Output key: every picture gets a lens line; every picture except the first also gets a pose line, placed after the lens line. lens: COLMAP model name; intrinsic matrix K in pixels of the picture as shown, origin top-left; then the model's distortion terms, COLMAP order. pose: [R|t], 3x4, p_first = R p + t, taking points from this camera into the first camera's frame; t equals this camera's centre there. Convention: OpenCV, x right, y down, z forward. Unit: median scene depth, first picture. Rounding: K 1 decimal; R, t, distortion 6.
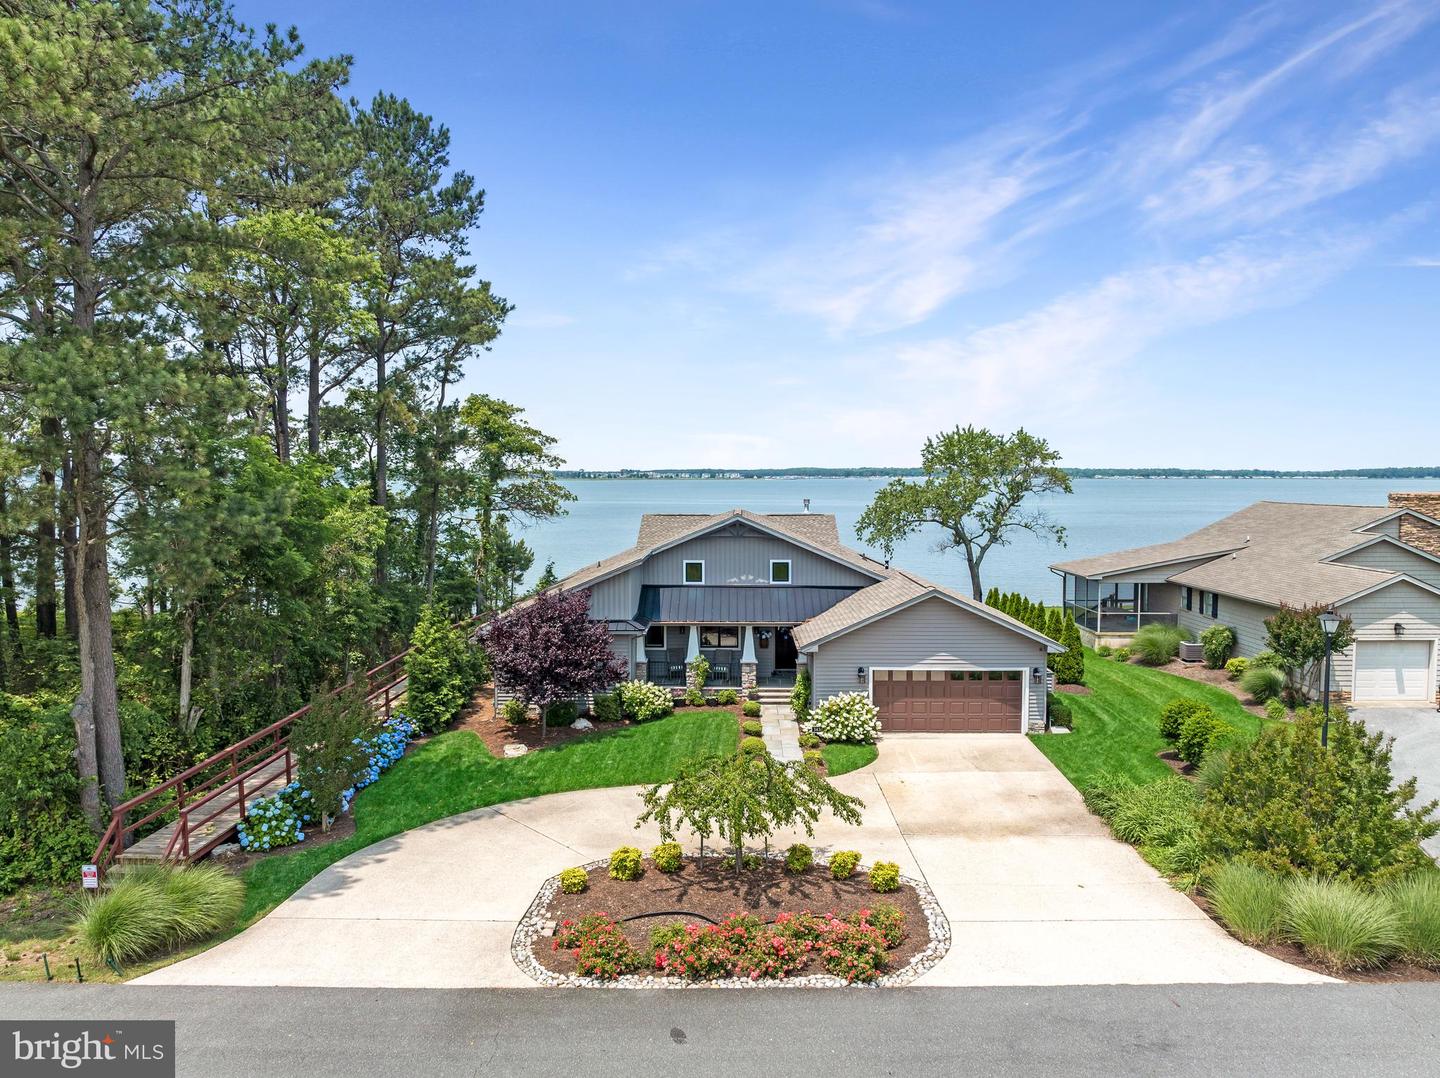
lens RADIAL K [[1017.5, 0, 720.7], [0, 1017.5, 521.3], [0, 0, 1]] dist [-0.037101, -0.001177]
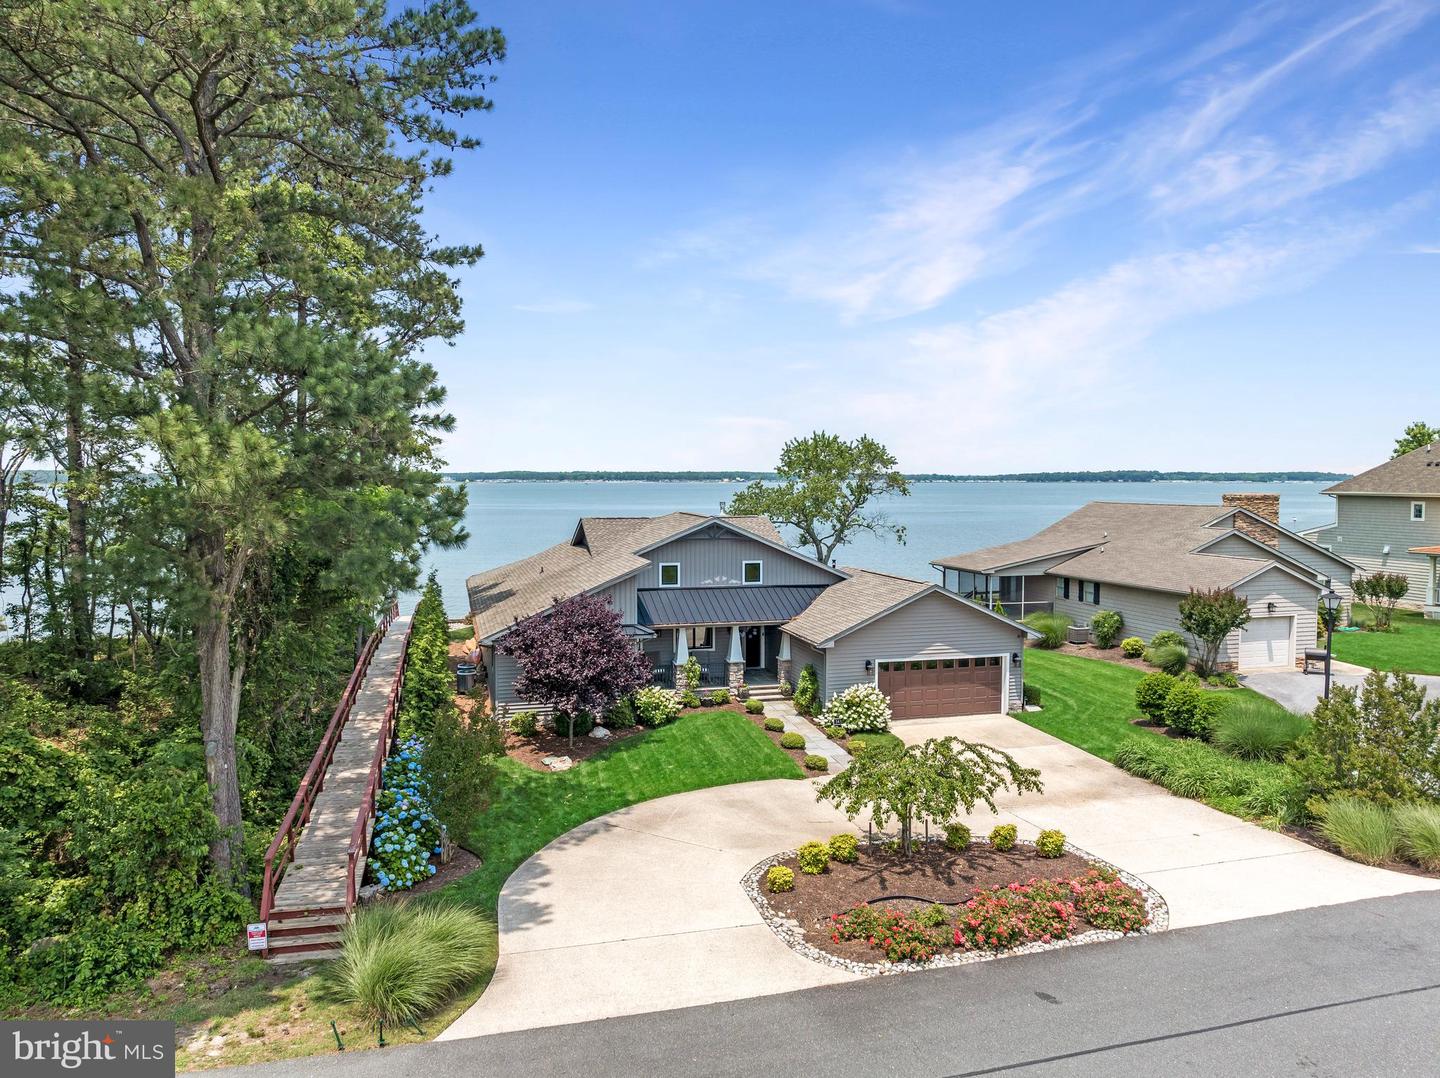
lens RADIAL K [[1017.5, 0, 720.7], [0, 1017.5, 521.3], [0, 0, 1]] dist [-0.037101, -0.001177]
pose [[0.960017, -0.009826, 0.279768, -0.264579], [0.010836, 0.999939, -0.002062, -0.000153], [-0.279731, 0.005011, 0.960065, 0.025142]]
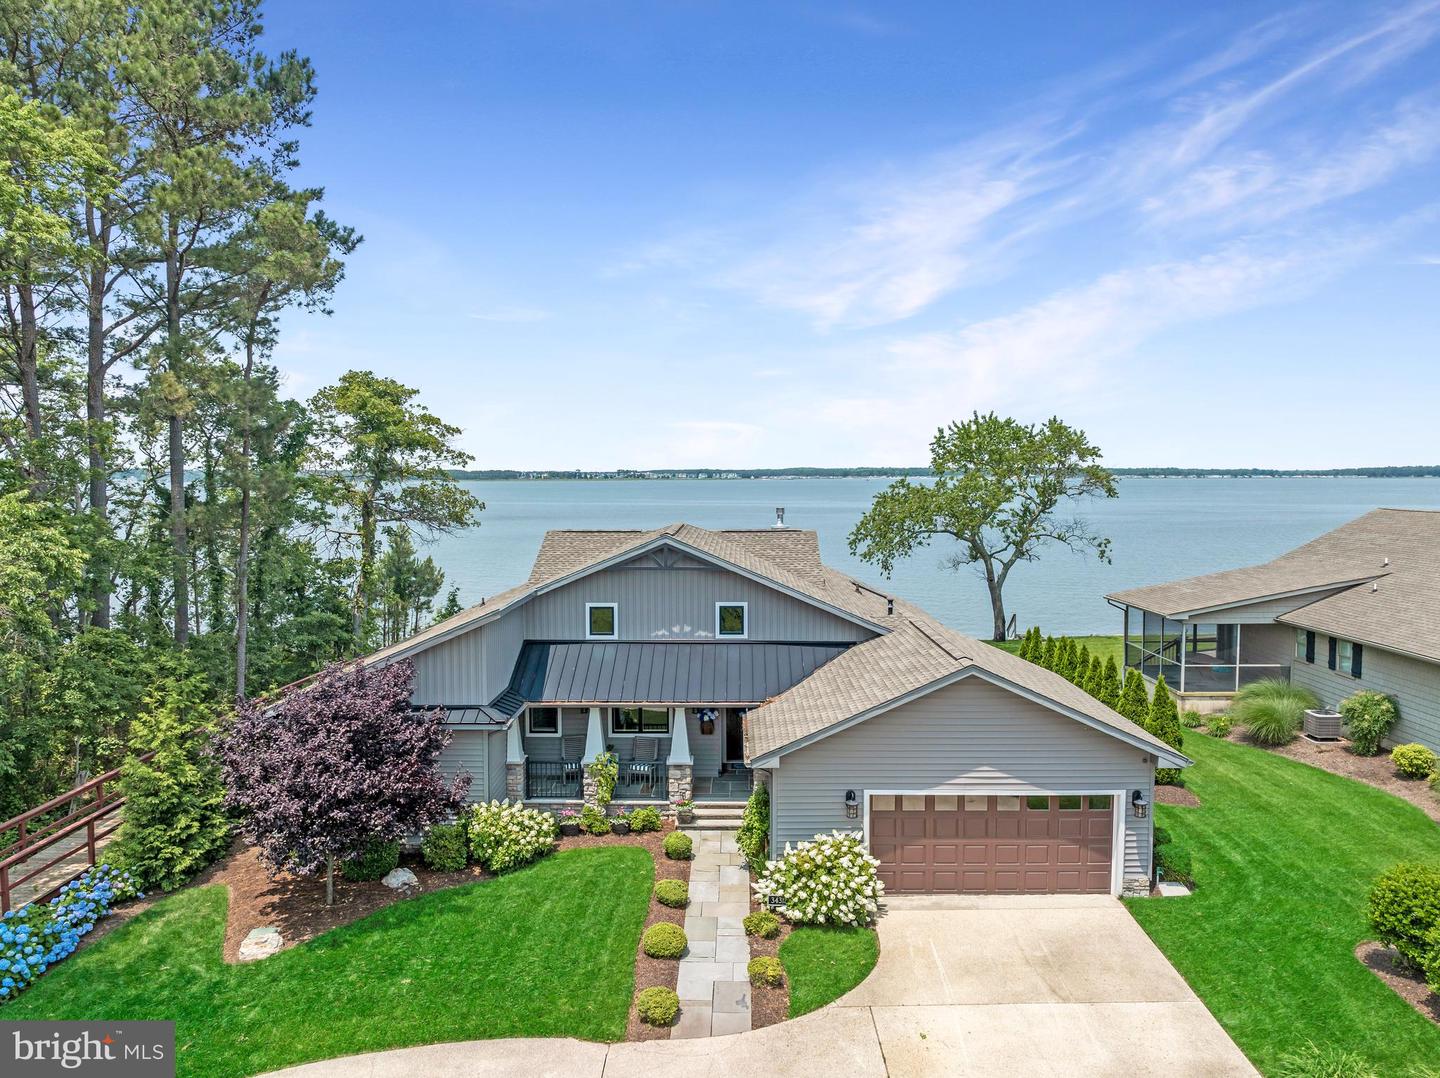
lens RADIAL K [[1017.5, 0, 720.7], [0, 1017.5, 521.3], [0, 0, 1]] dist [-0.037101, -0.001177]
pose [[0.999996, -0.001897, 0.002213, 0.051648], [0.001897, 0.999998, -0.000176, -0.015523], [-0.002213, 0.000181, 0.999998, 0.342254]]
